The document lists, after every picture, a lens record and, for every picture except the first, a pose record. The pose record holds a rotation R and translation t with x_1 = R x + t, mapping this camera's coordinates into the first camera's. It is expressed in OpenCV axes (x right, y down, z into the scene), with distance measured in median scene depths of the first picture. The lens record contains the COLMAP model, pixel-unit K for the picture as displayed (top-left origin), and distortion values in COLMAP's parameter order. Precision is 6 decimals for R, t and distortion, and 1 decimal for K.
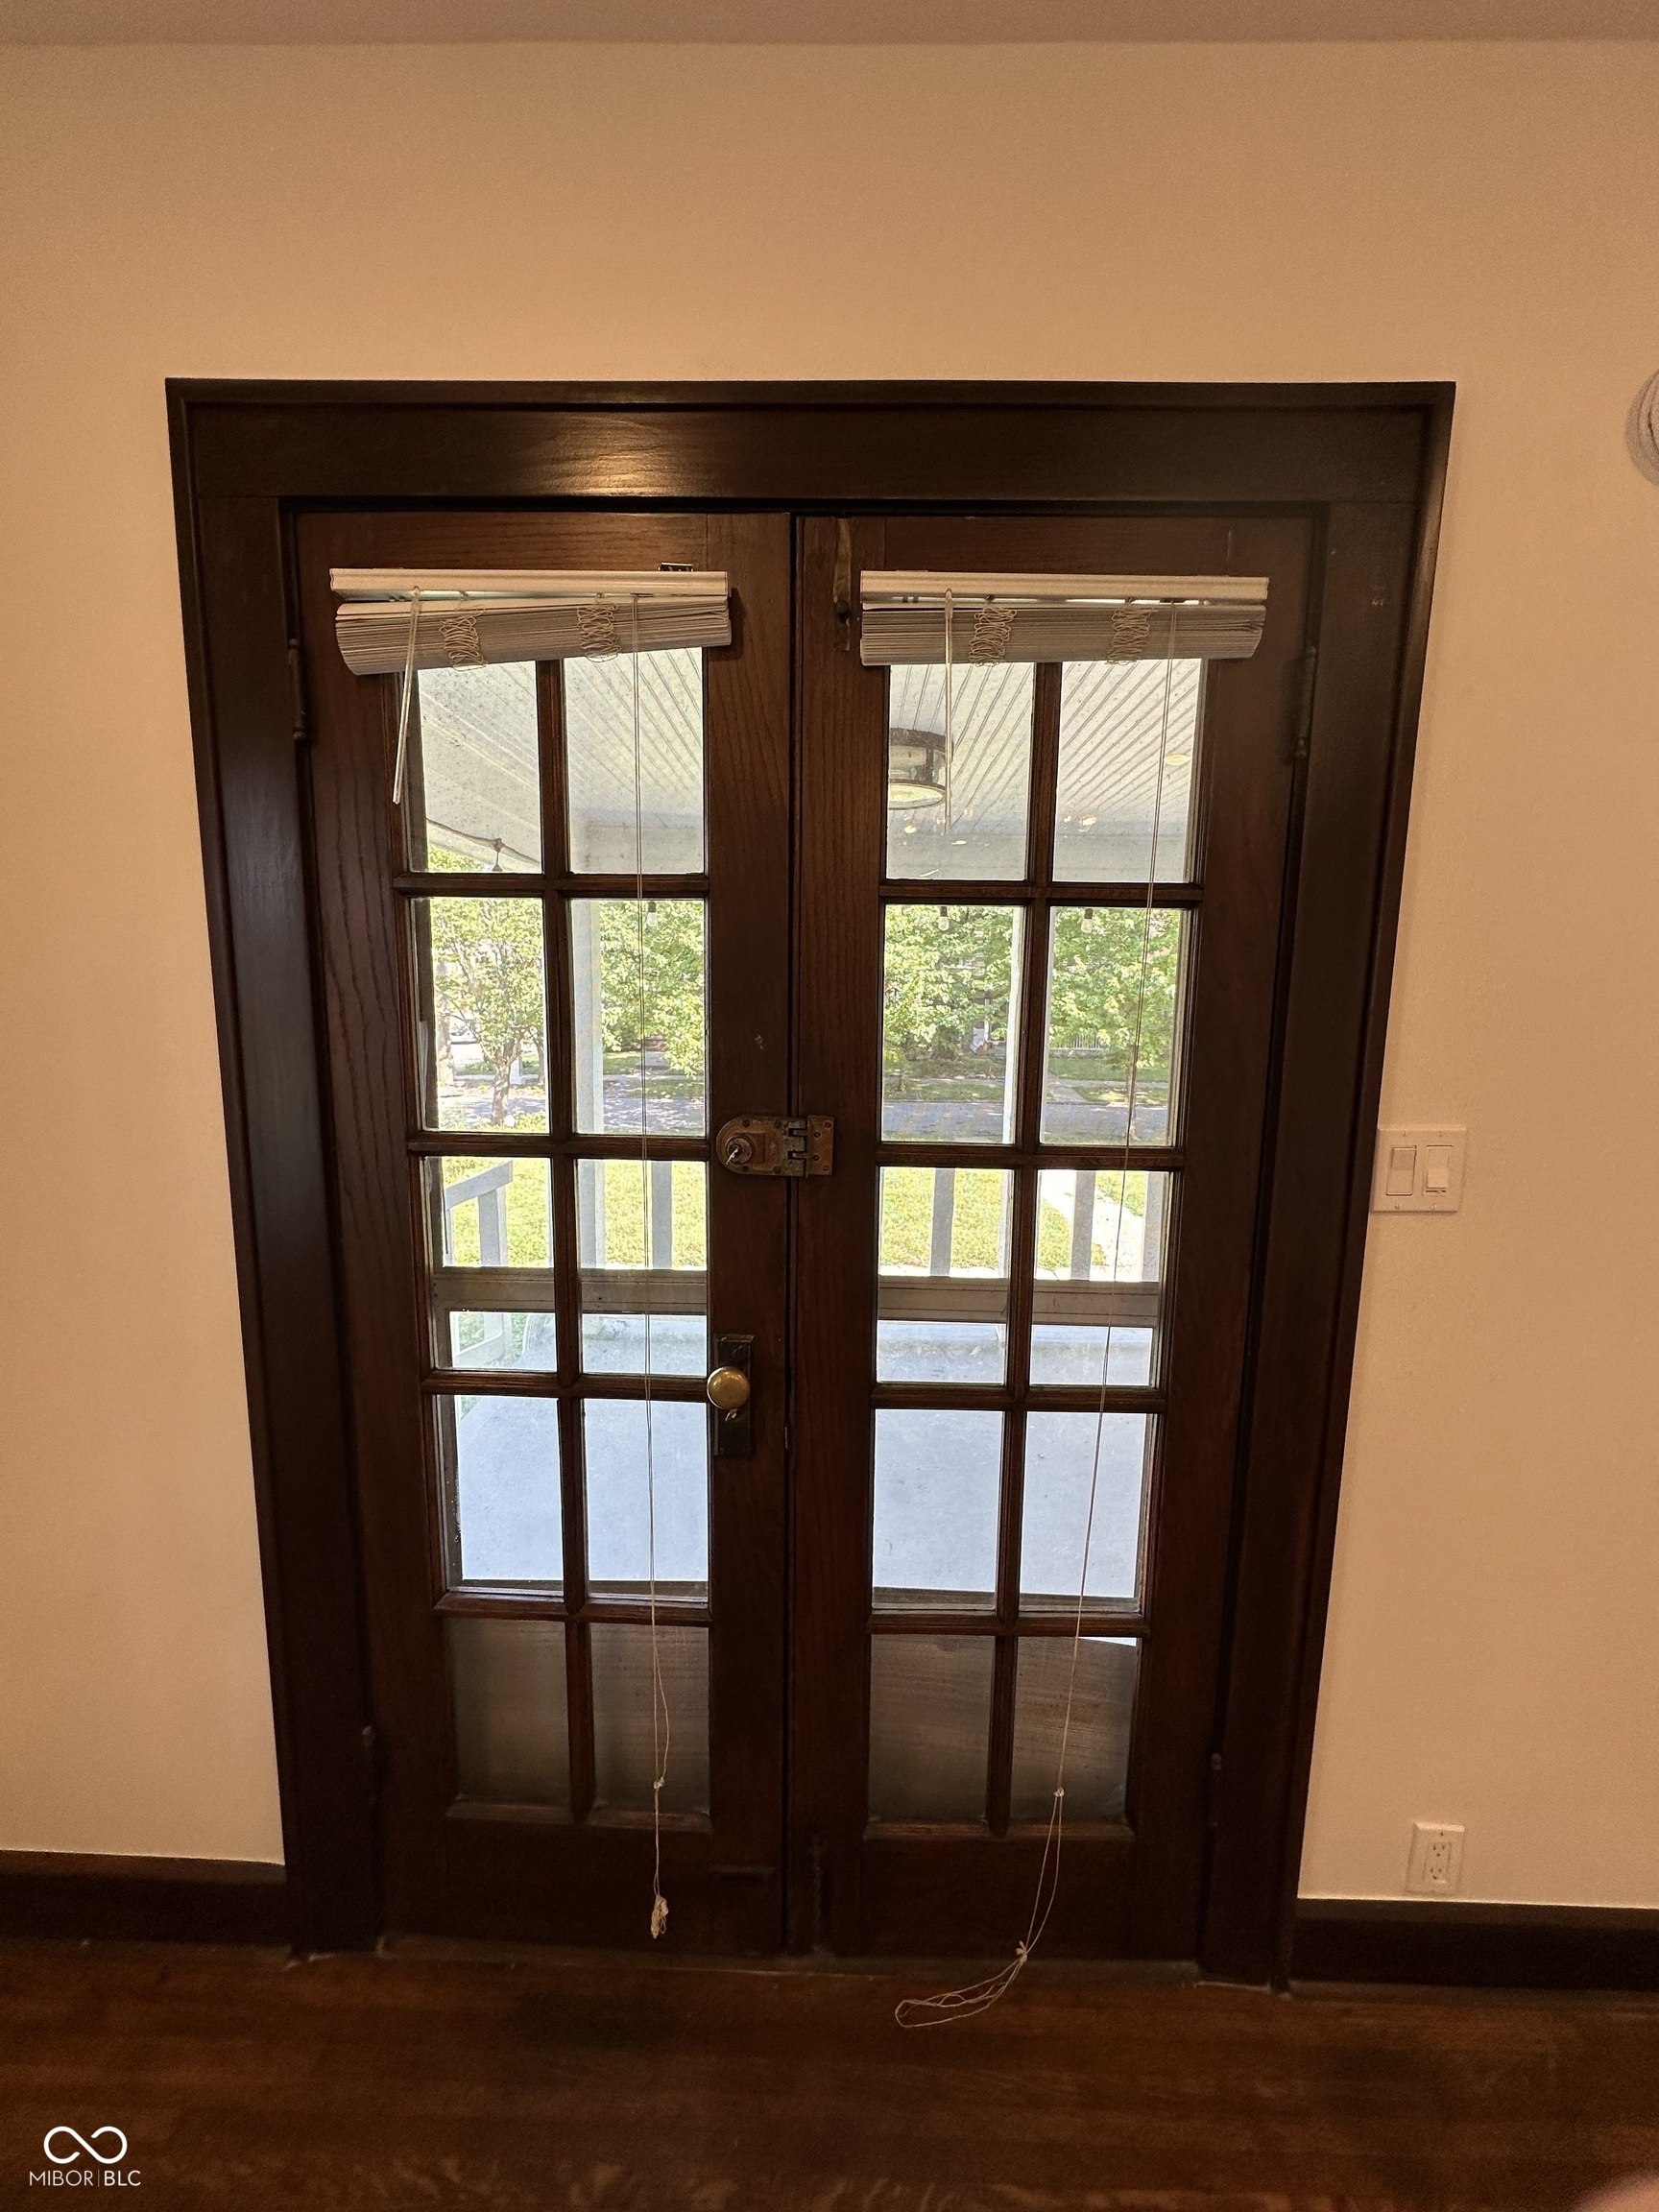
lens RADIAL K [[883.6, 0, 832.4], [0, 883.6, 1102.0], [0, 0, 1]] dist [-0.002670, 0.000848]
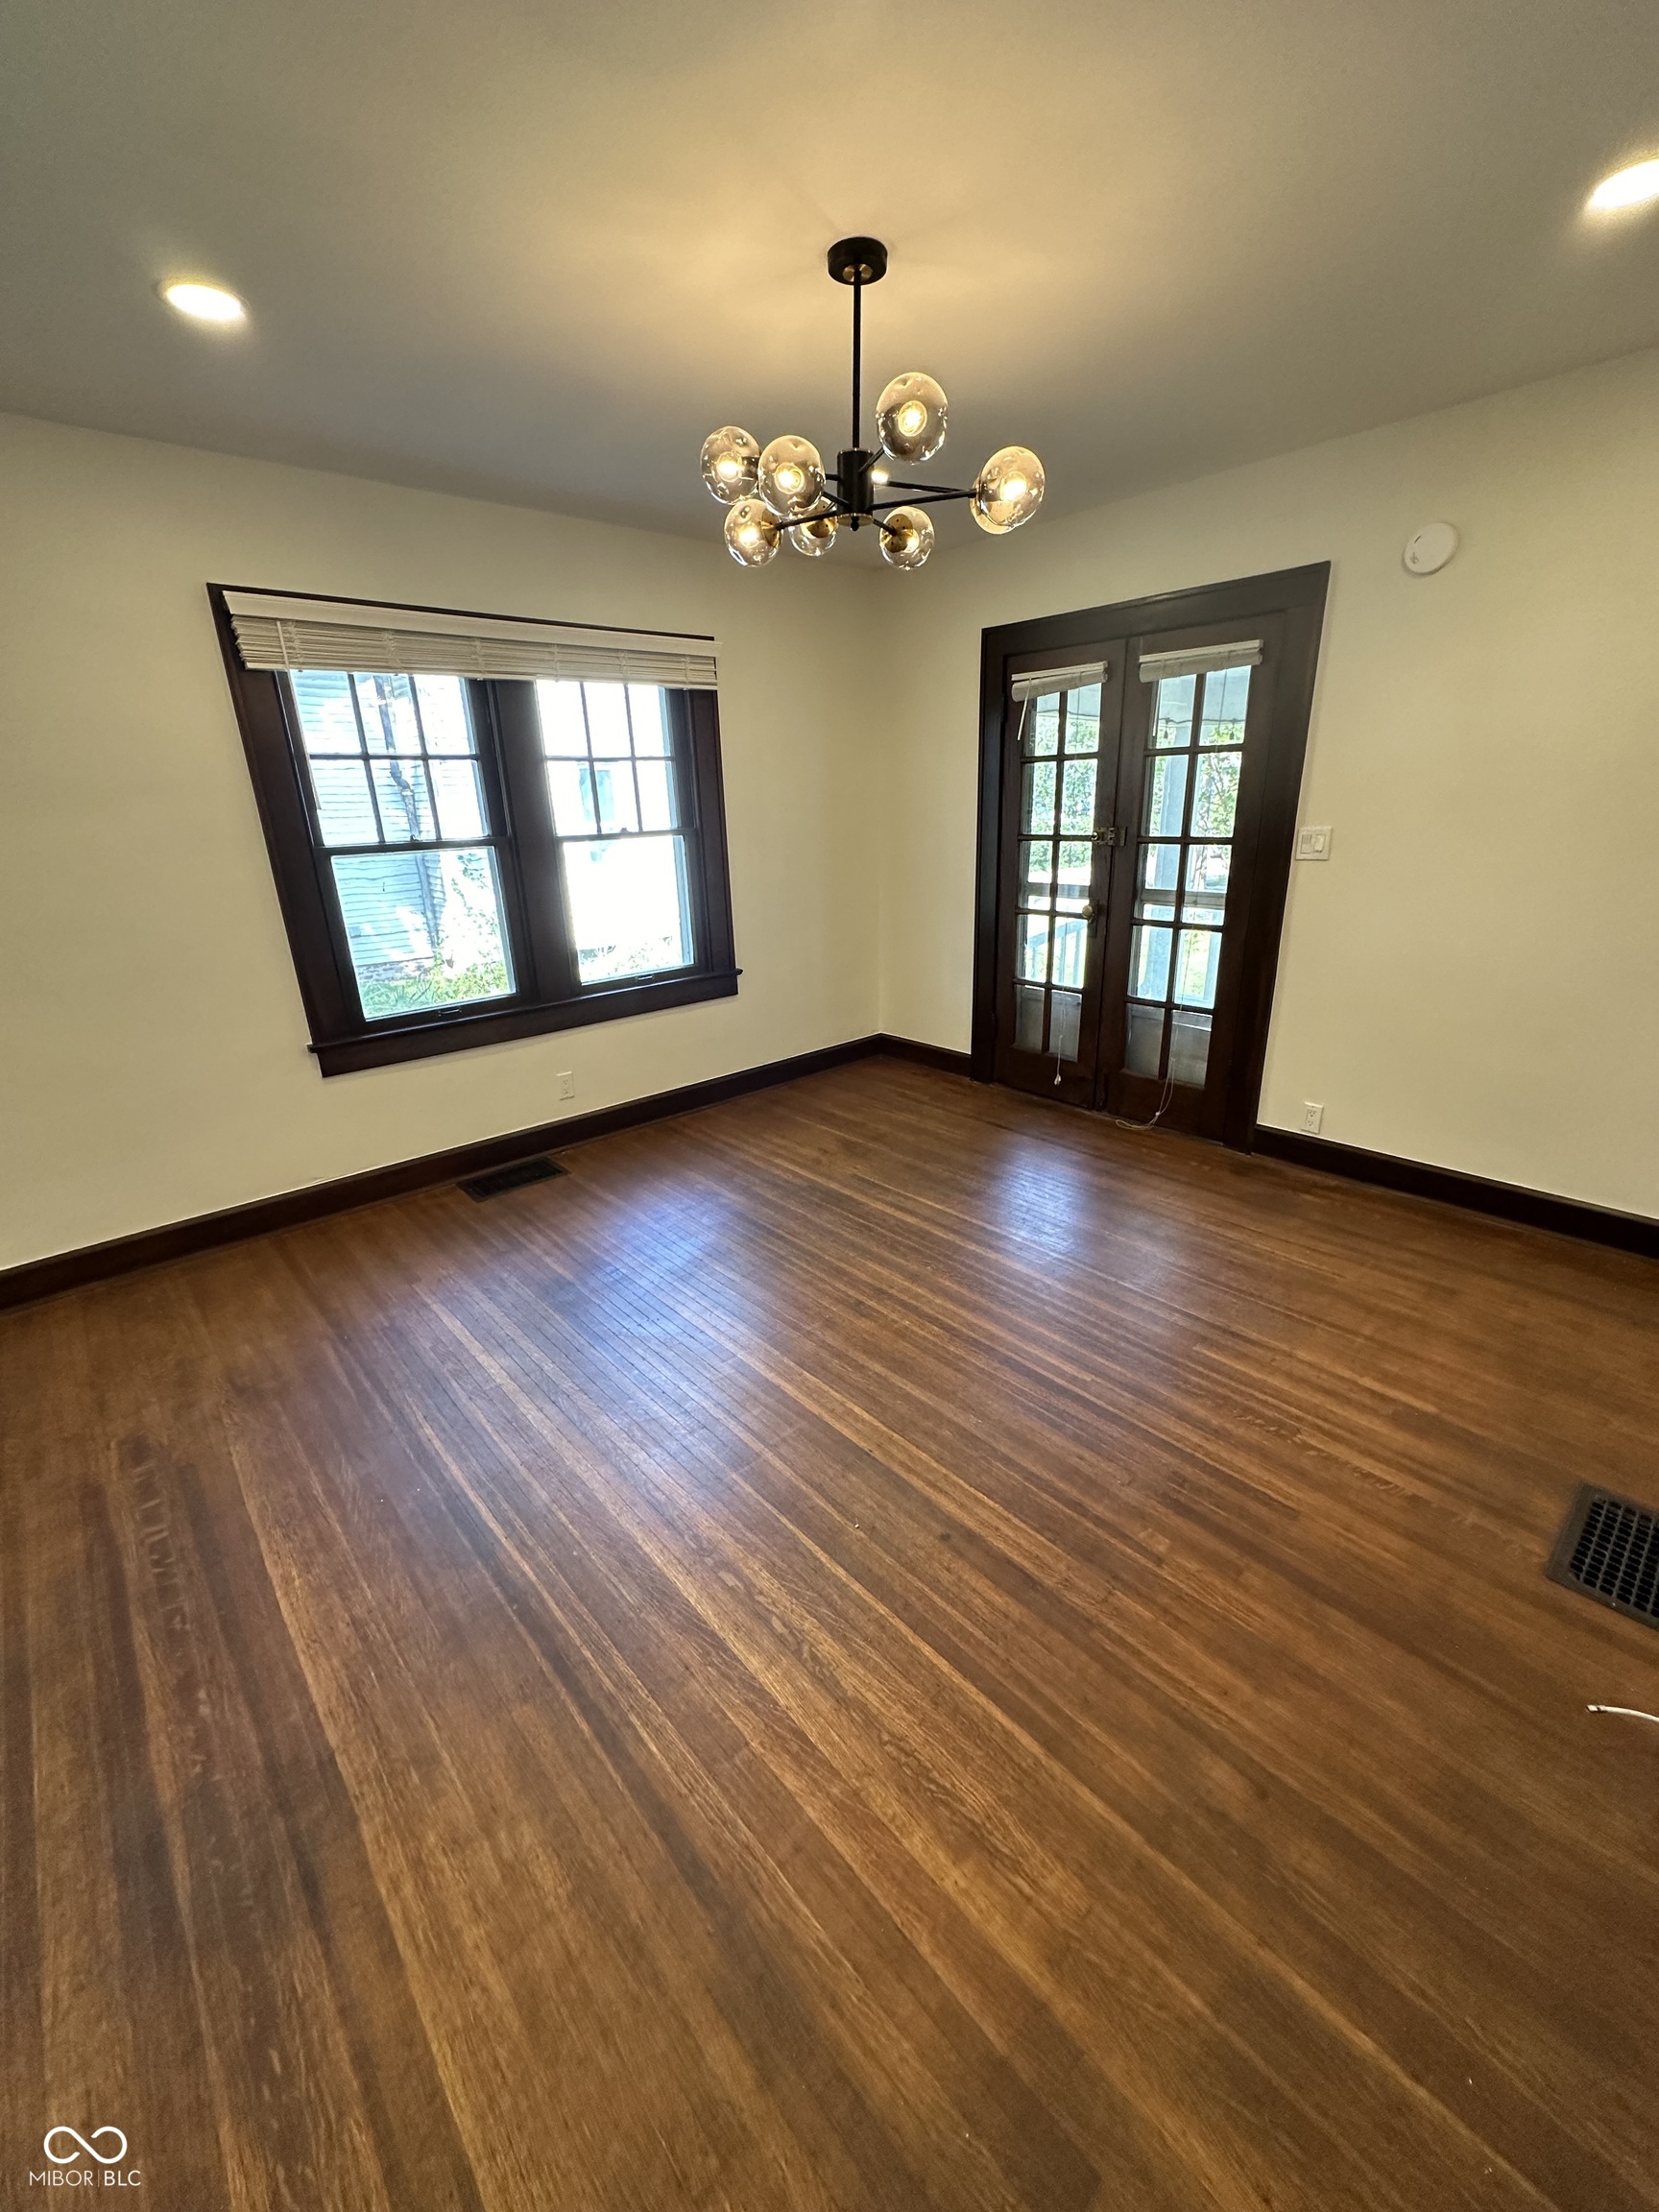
lens RADIAL K [[885.4, 0, 834.2], [0, 885.4, 1101.7], [0, 0, 1]] dist [-0.002777, 0.000293]
pose [[0.678175, 0.207536, -0.704988, 1.679028], [-0.065983, 0.972618, 0.222847, 0.322743], [0.731932, -0.104612, 0.673299, -1.964422]]
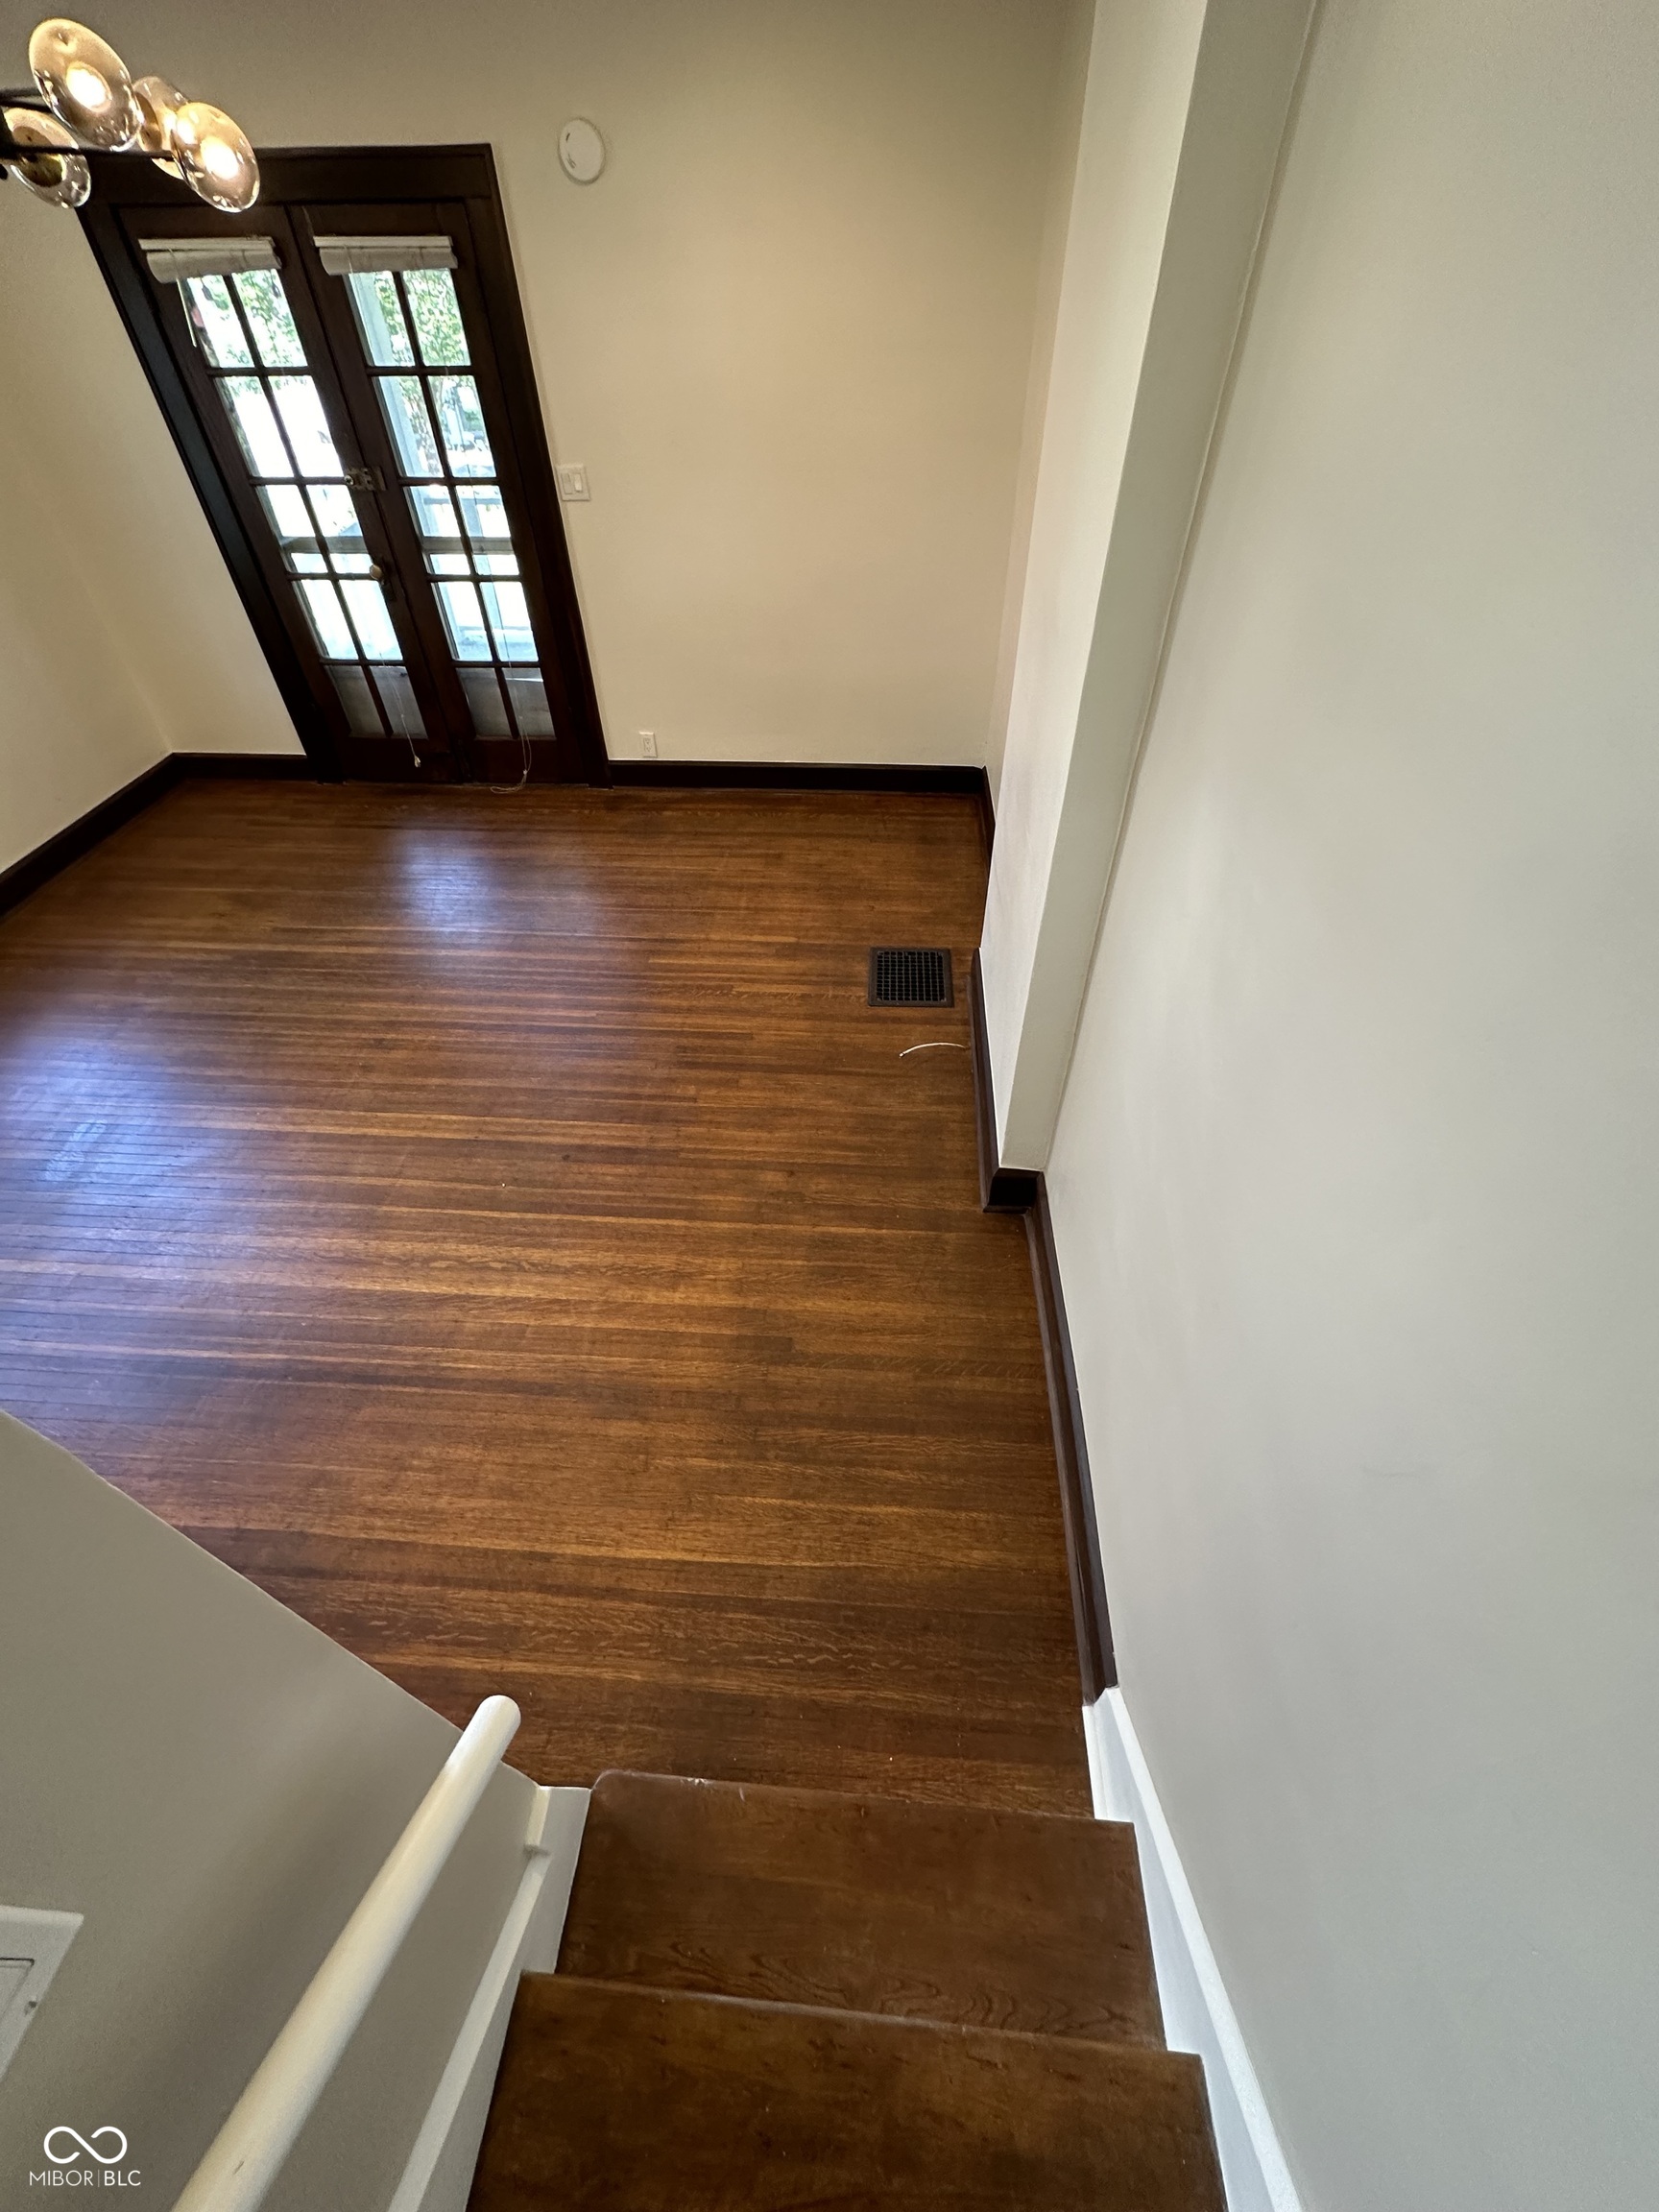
lens RADIAL K [[885.4, 0, 834.2], [0, 885.4, 1101.7], [0, 0, 1]] dist [-0.002777, 0.000293]
pose [[0.998619, 0.015900, -0.050079, 1.643784], [0.016472, 0.810335, 0.585735, 0.026465], [0.049894, -0.585751, 0.808954, -2.496085]]
